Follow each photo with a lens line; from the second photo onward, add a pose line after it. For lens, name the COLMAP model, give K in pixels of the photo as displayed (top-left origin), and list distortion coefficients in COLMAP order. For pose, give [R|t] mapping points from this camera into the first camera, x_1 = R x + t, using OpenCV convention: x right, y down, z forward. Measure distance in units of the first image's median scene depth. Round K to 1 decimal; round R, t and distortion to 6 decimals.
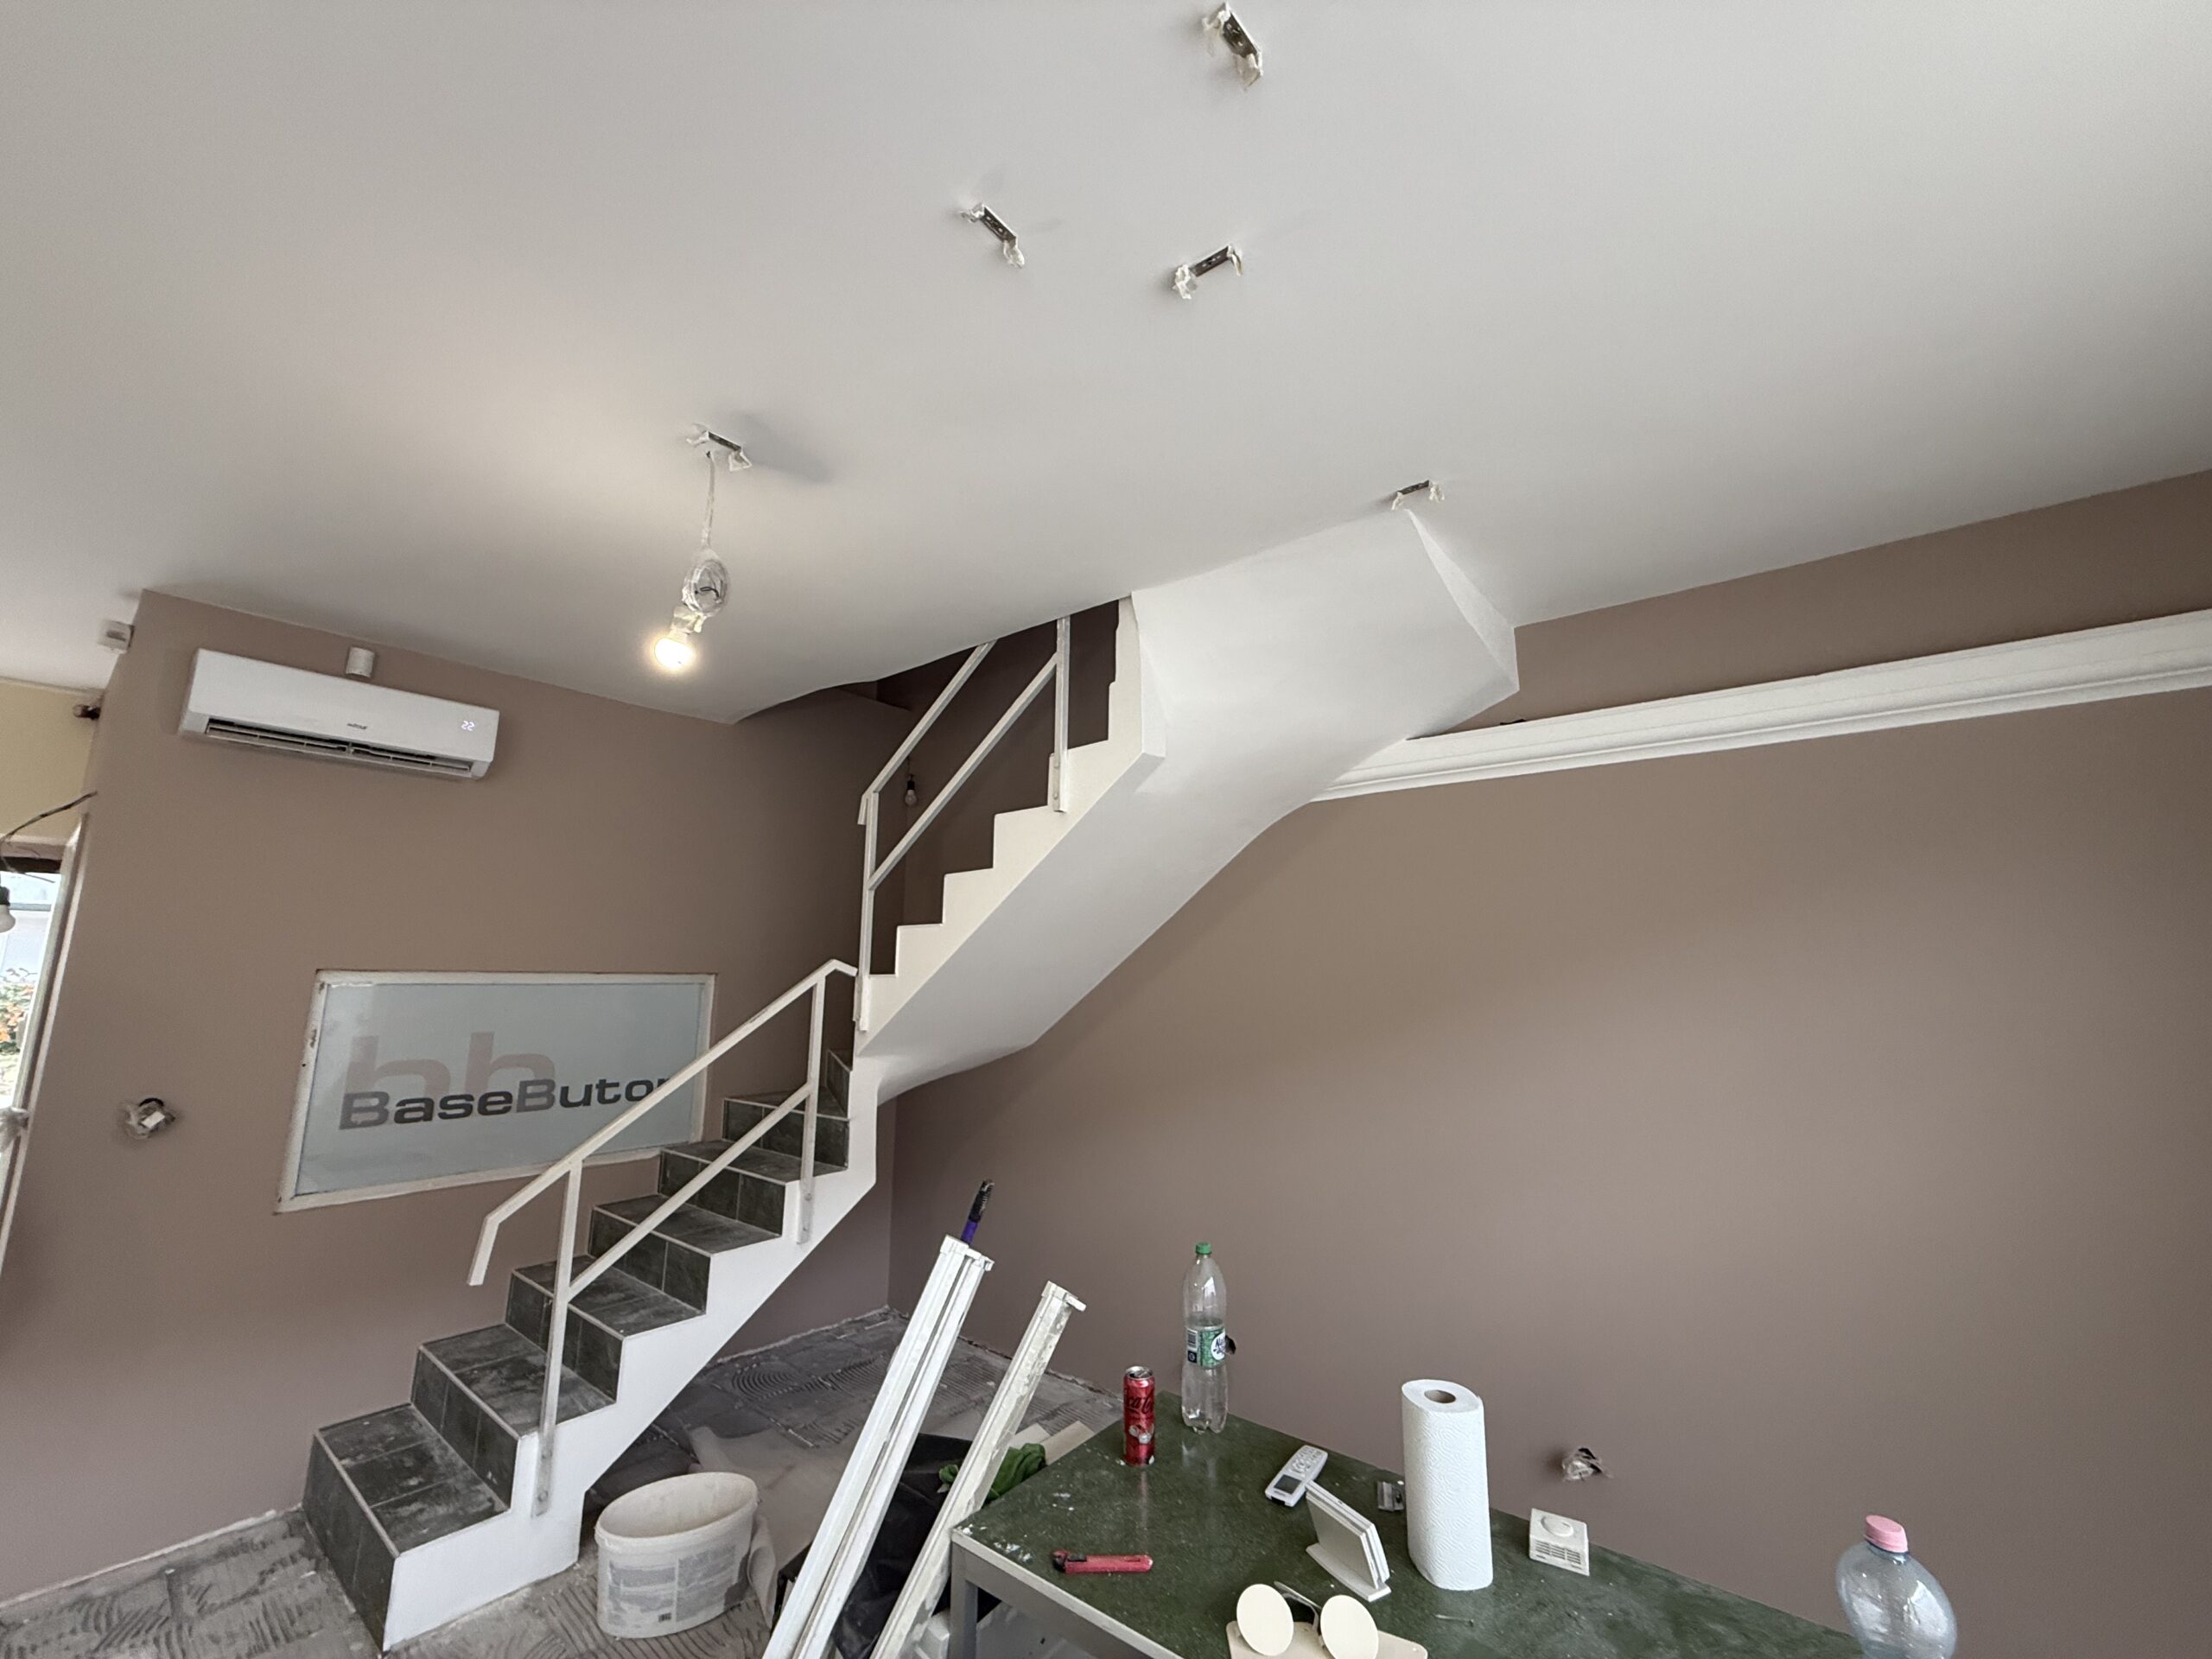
lens RADIAL K [[874.6, 0, 1095.2], [0, 874.6, 823.4], [0, 0, 1]] dist [0.000945, 0.000087]
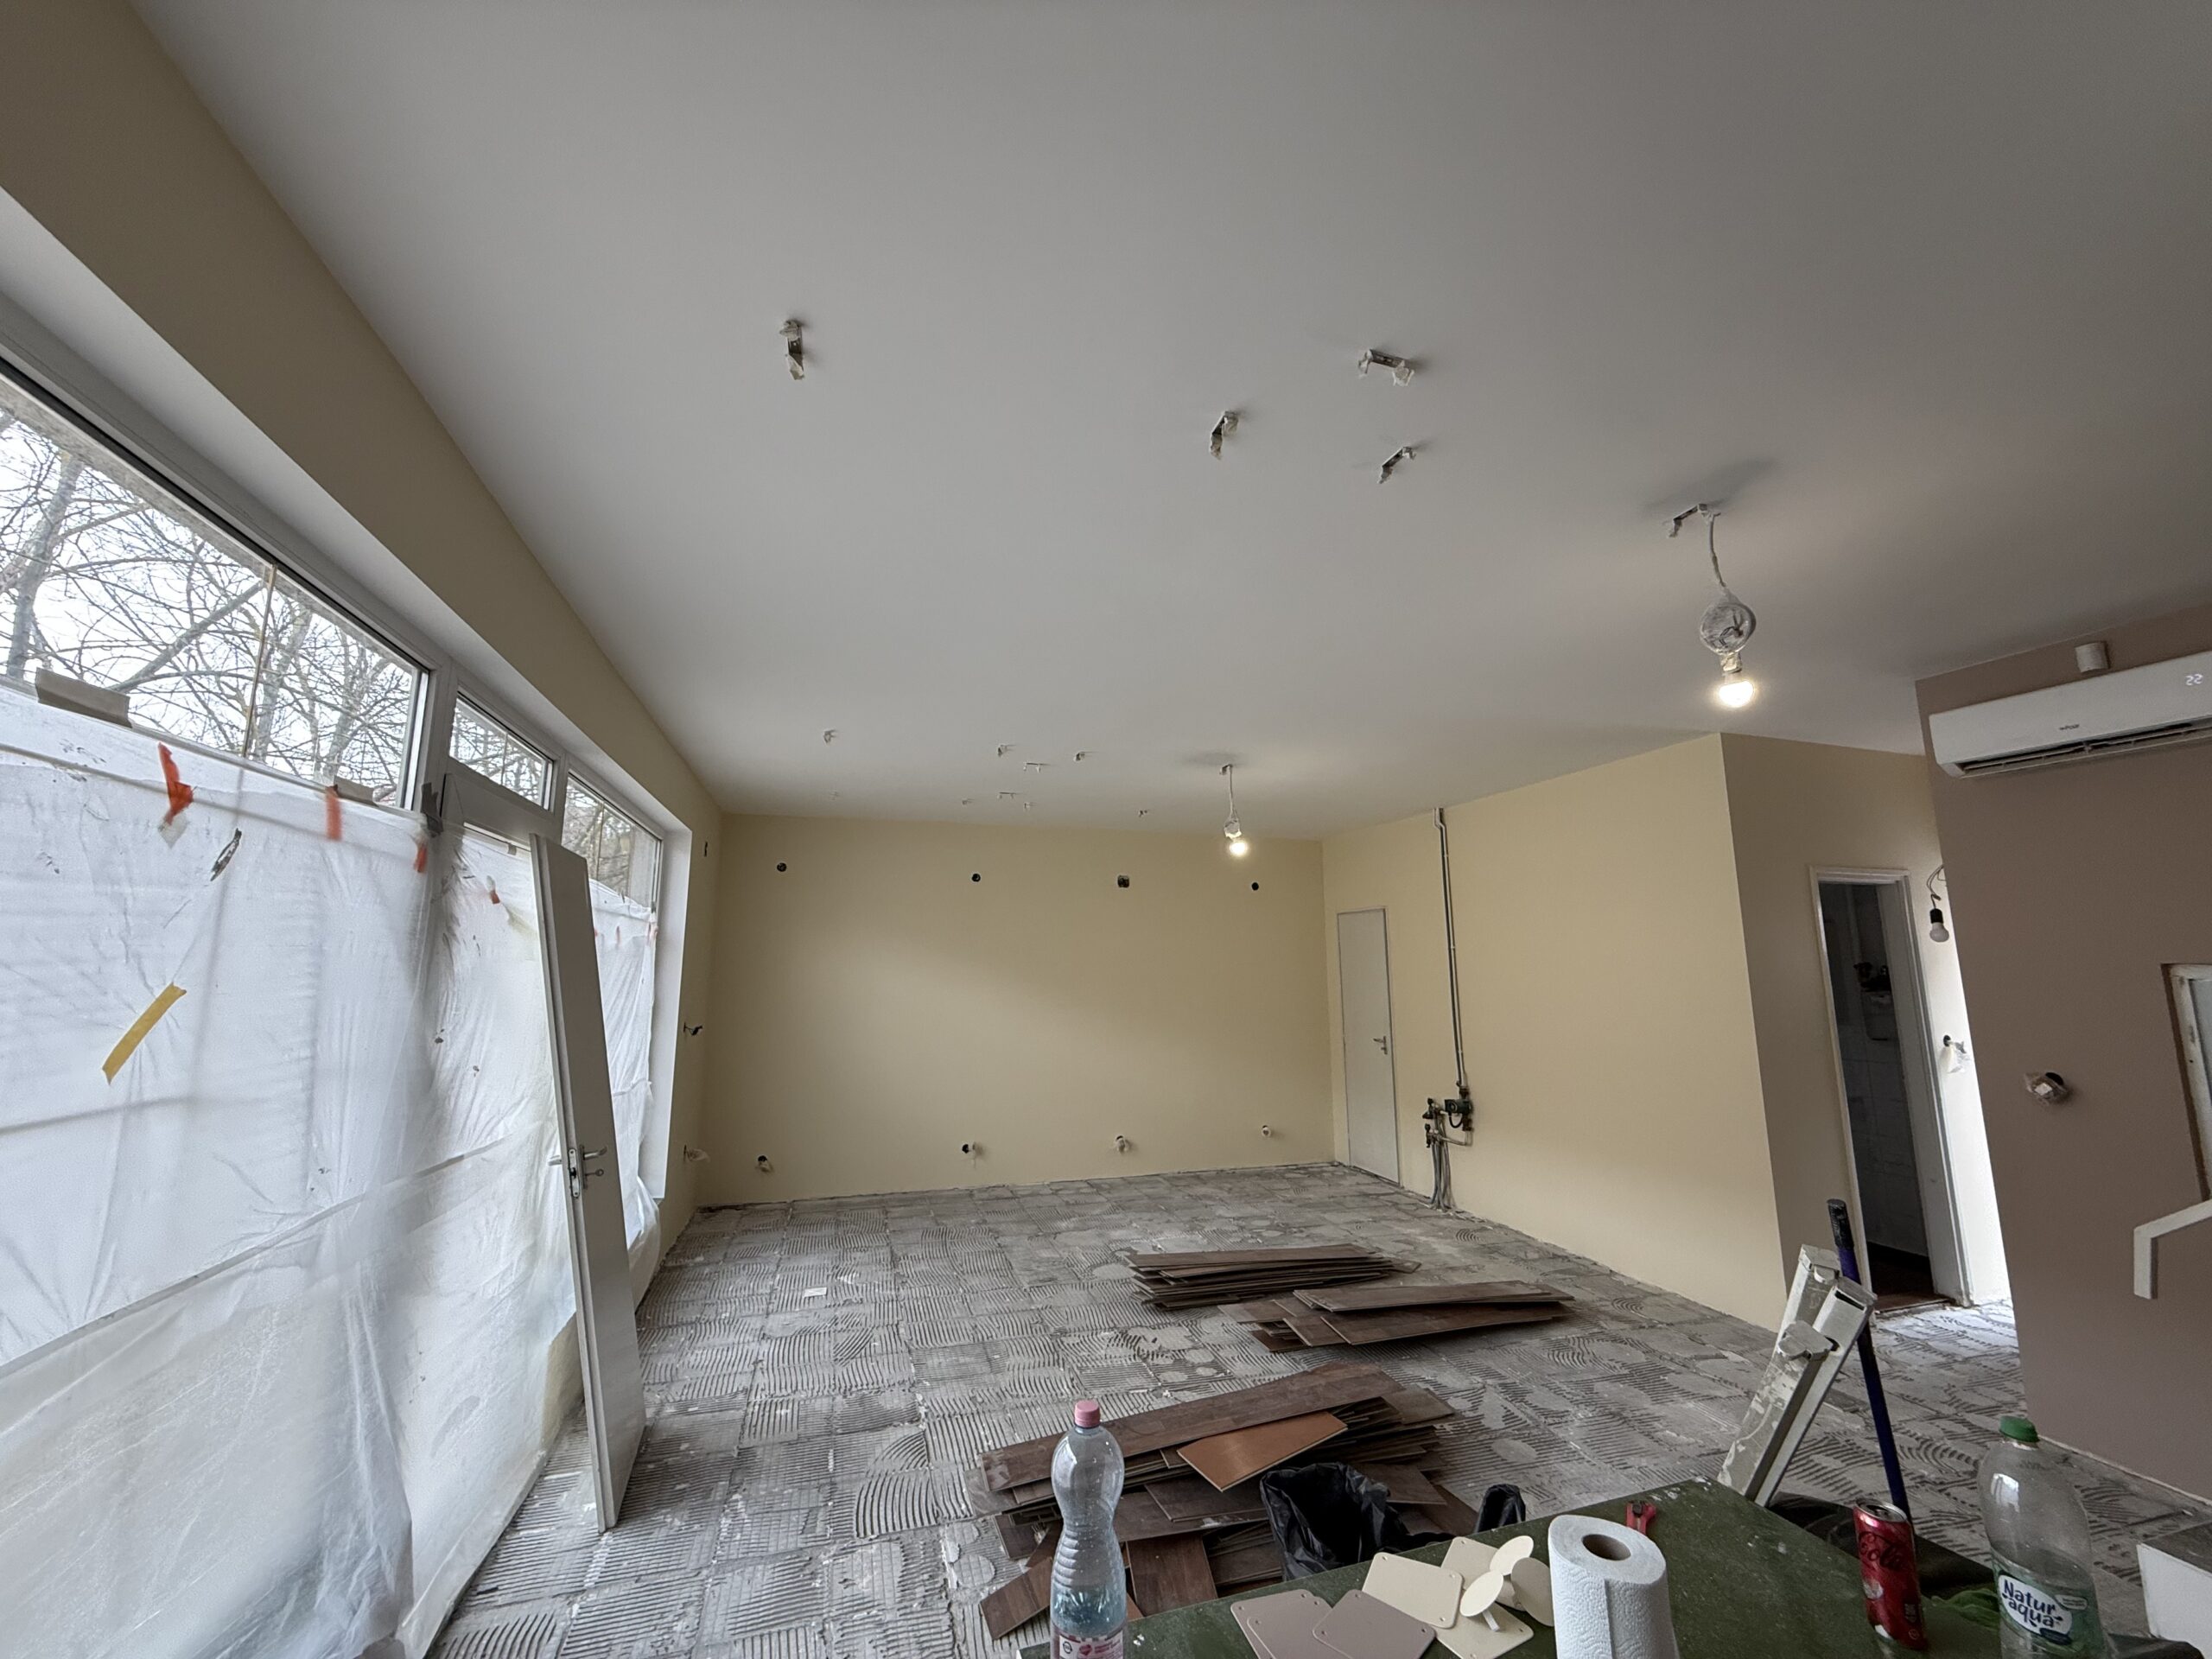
lens RADIAL K [[874.6, 0, 1098.8], [0, 874.6, 829.3], [0, 0, 1]] dist [0.000945, 0.000087]
pose [[-0.564412, -0.140542, -0.813441, 0.646162], [0.137626, 0.955588, -0.260595, 0.119058], [0.813940, -0.259034, -0.520004, 0.604926]]
